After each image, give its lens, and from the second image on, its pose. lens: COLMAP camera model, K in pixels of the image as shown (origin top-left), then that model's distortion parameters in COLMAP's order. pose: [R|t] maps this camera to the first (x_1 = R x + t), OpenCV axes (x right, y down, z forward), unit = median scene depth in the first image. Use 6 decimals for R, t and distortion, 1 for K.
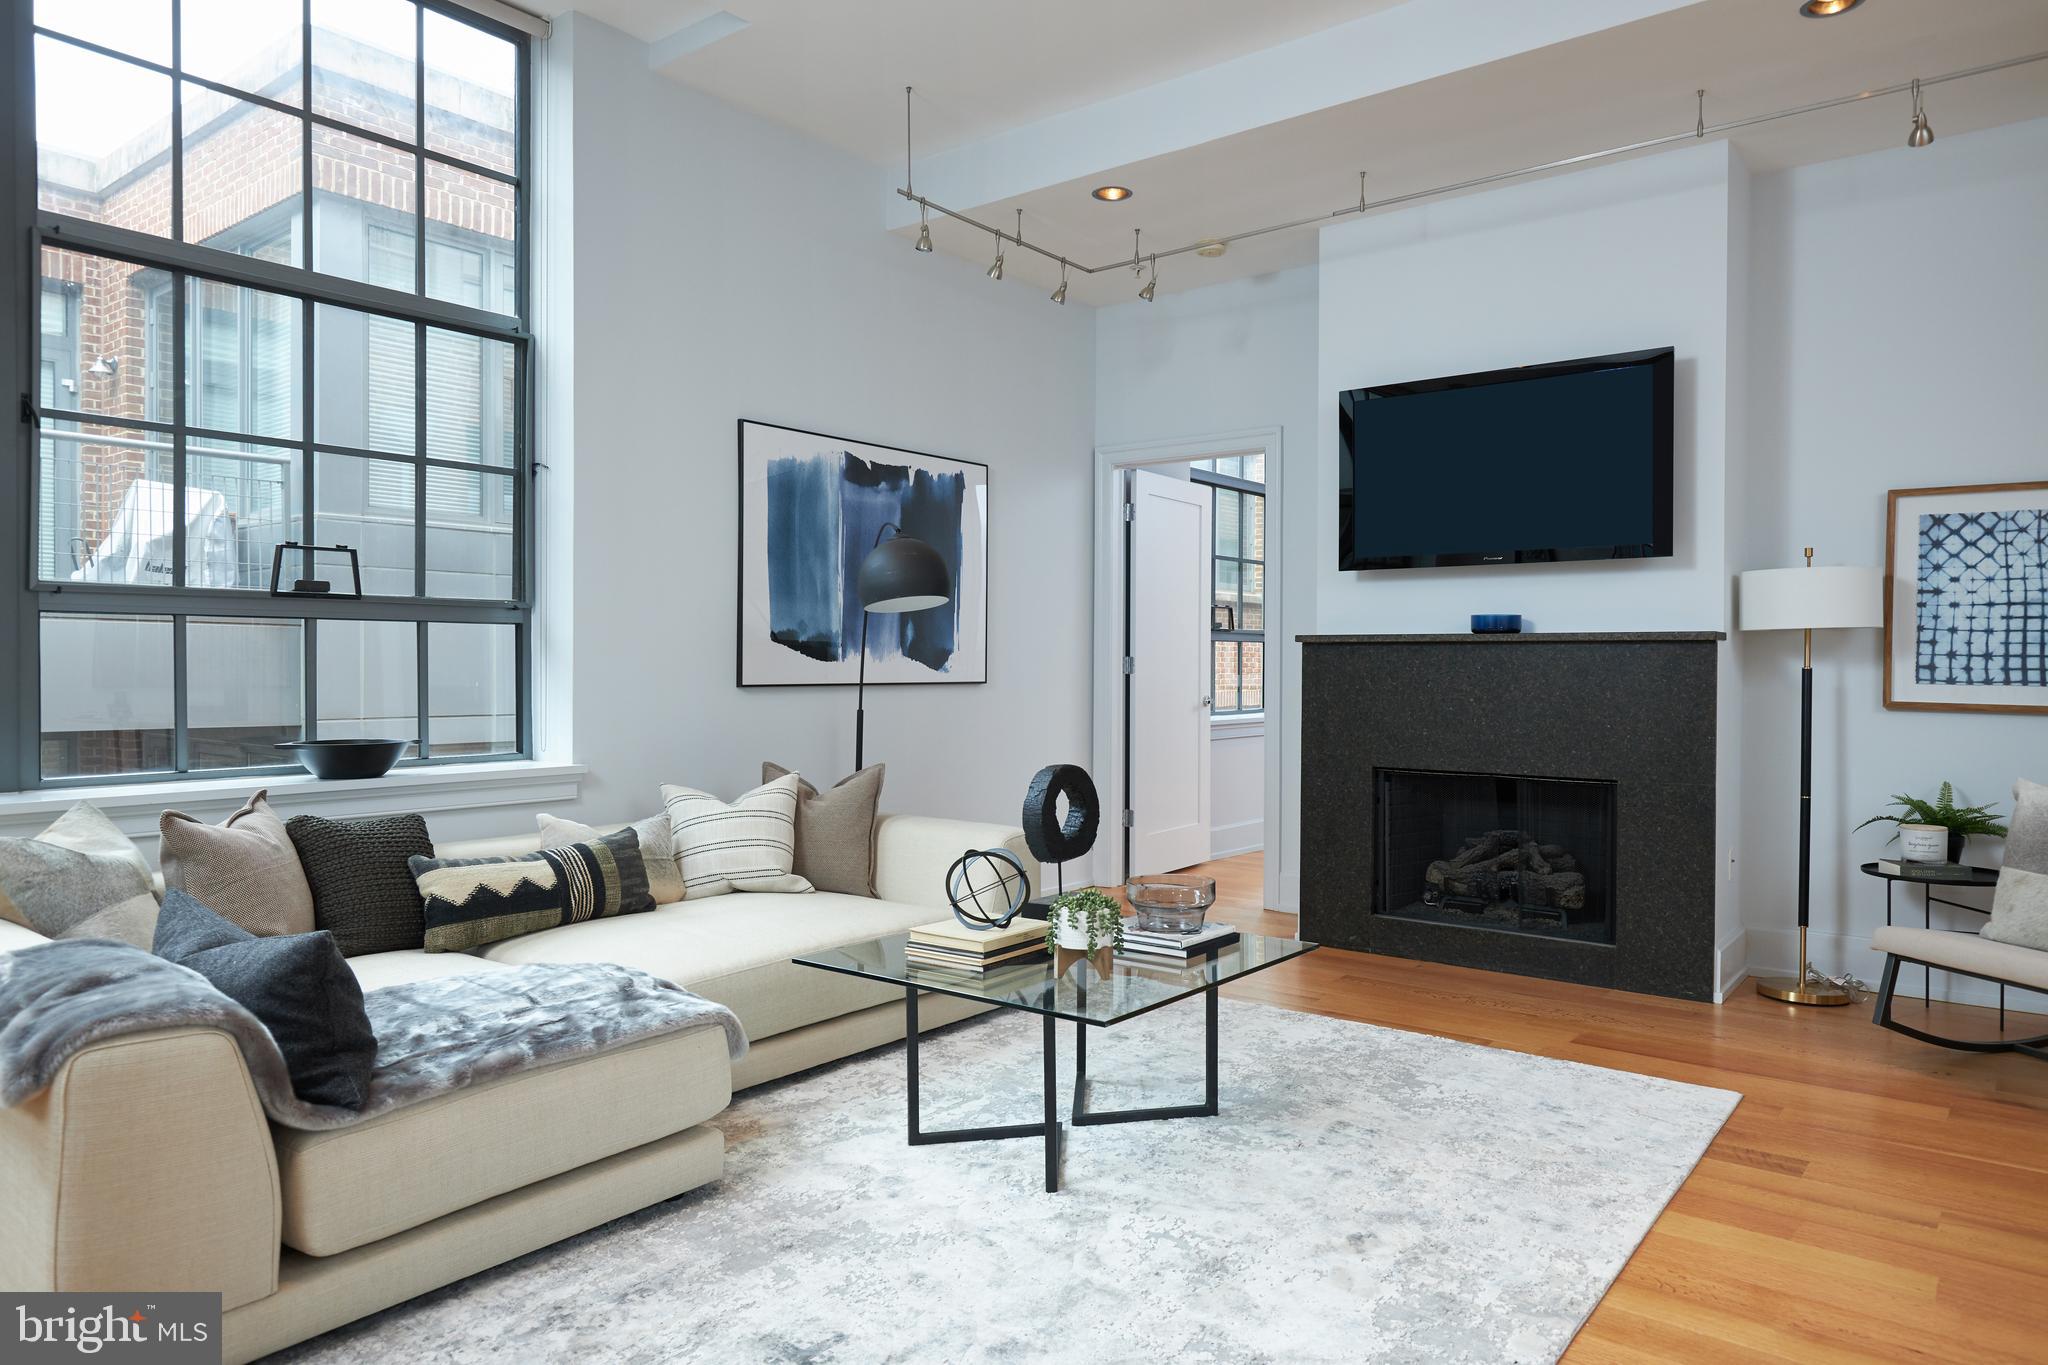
lens RADIAL K [[1292.1, 0, 1020.3], [0, 1292.1, 677.7], [0, 0, 1]] dist [-0.008610, 0.000341]
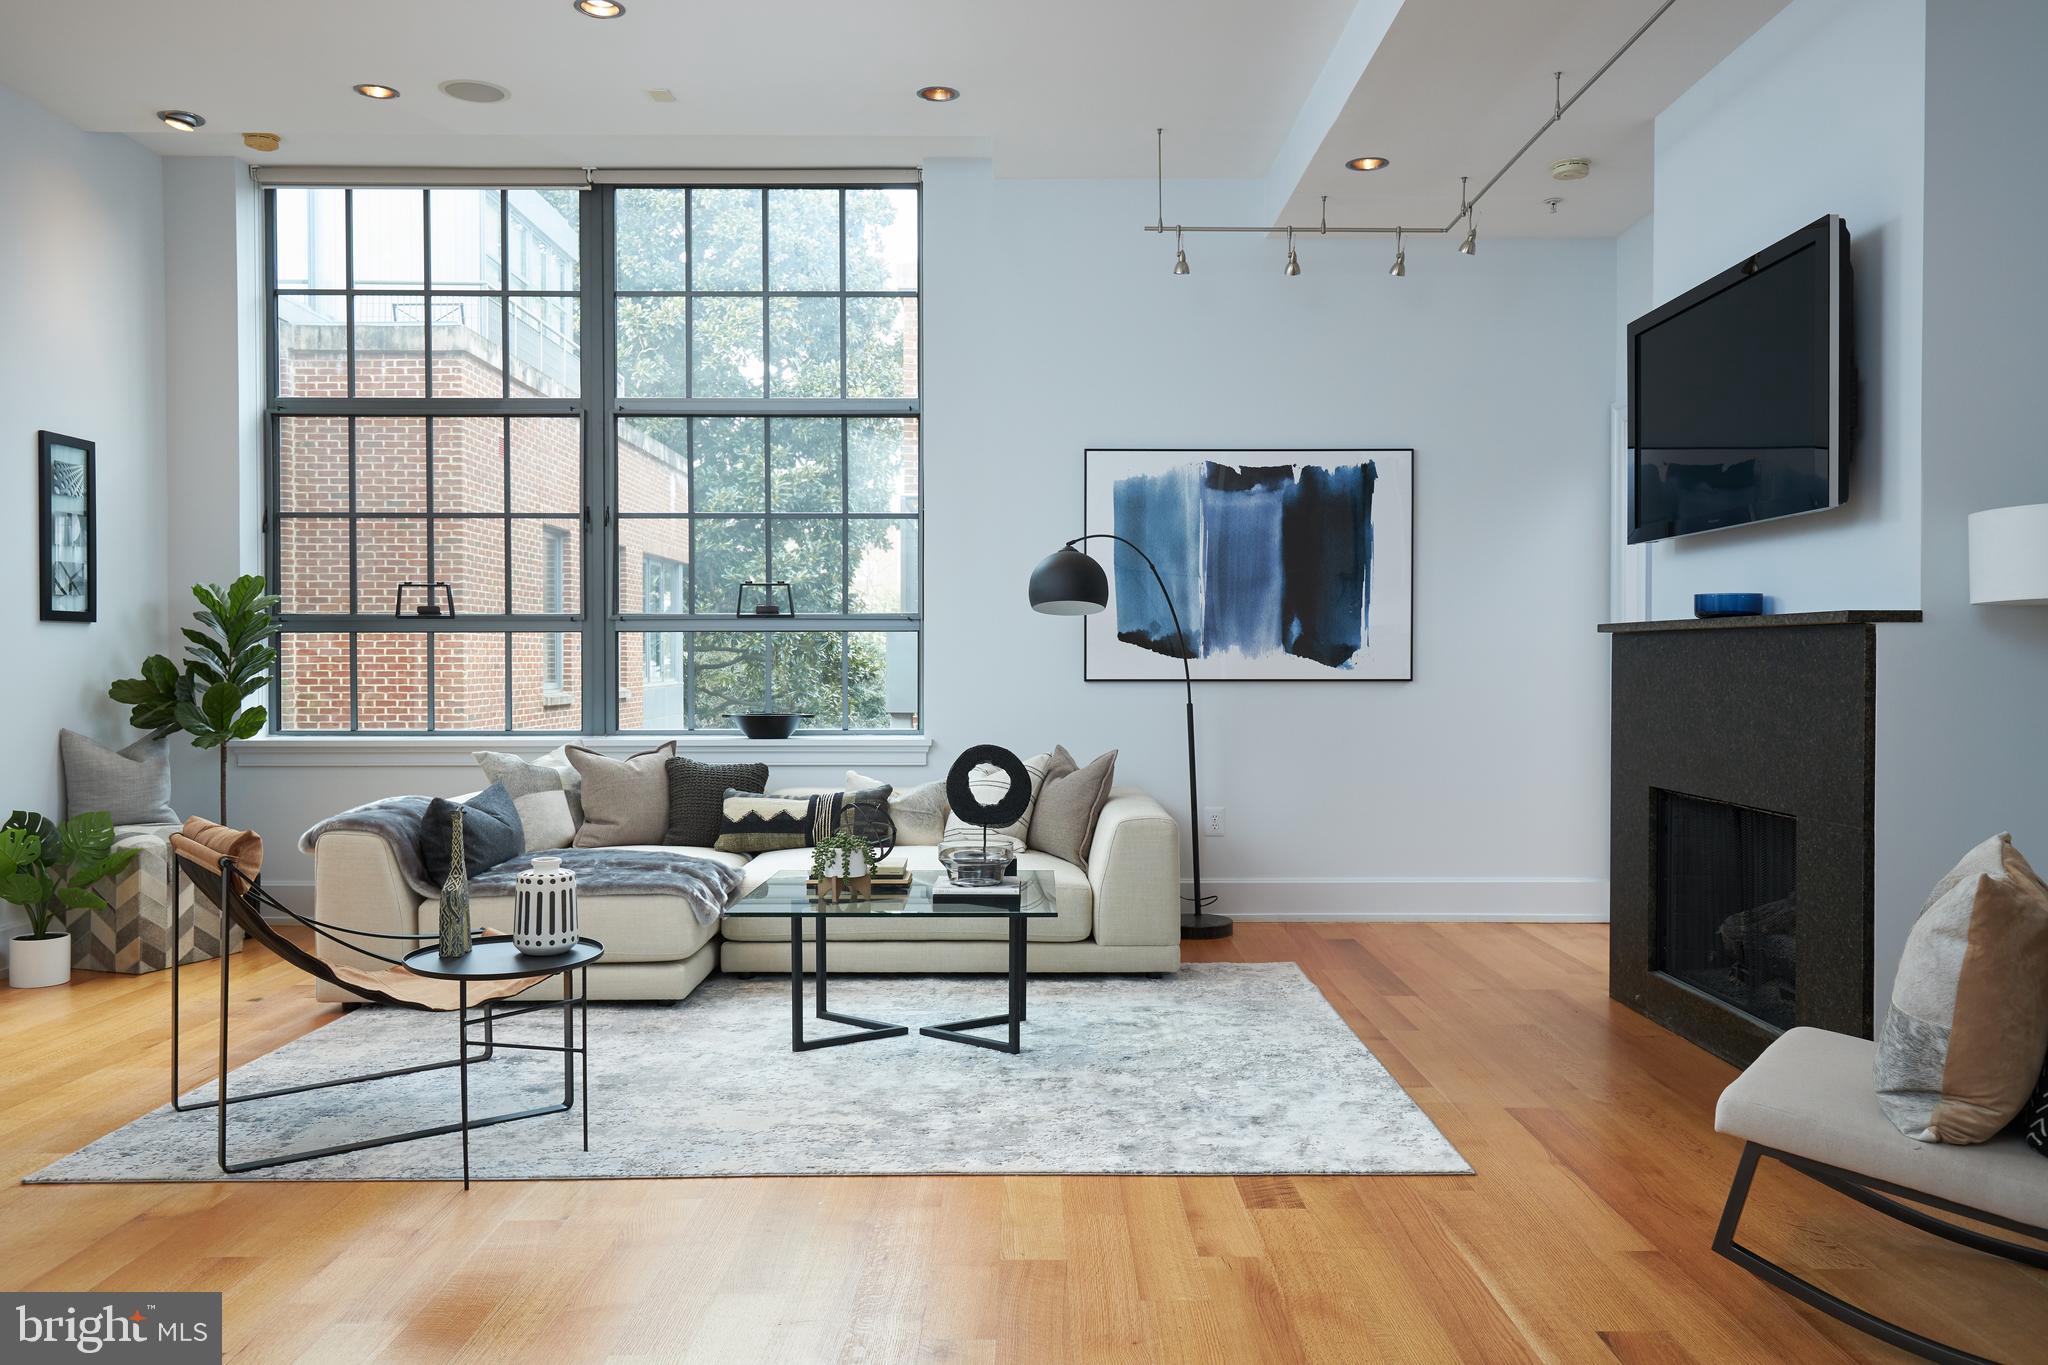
lens RADIAL K [[1513.7, 0, 1029.7], [0, 1513.7, 671.3], [0, 0, 1]] dist [0.027433, 0.003353]
pose [[0.628131, 0.001501, -0.778107, 0.840029], [-0.006104, 0.999977, -0.002999, 0.002973], [0.778084, 0.006633, 0.628125, 0.114734]]
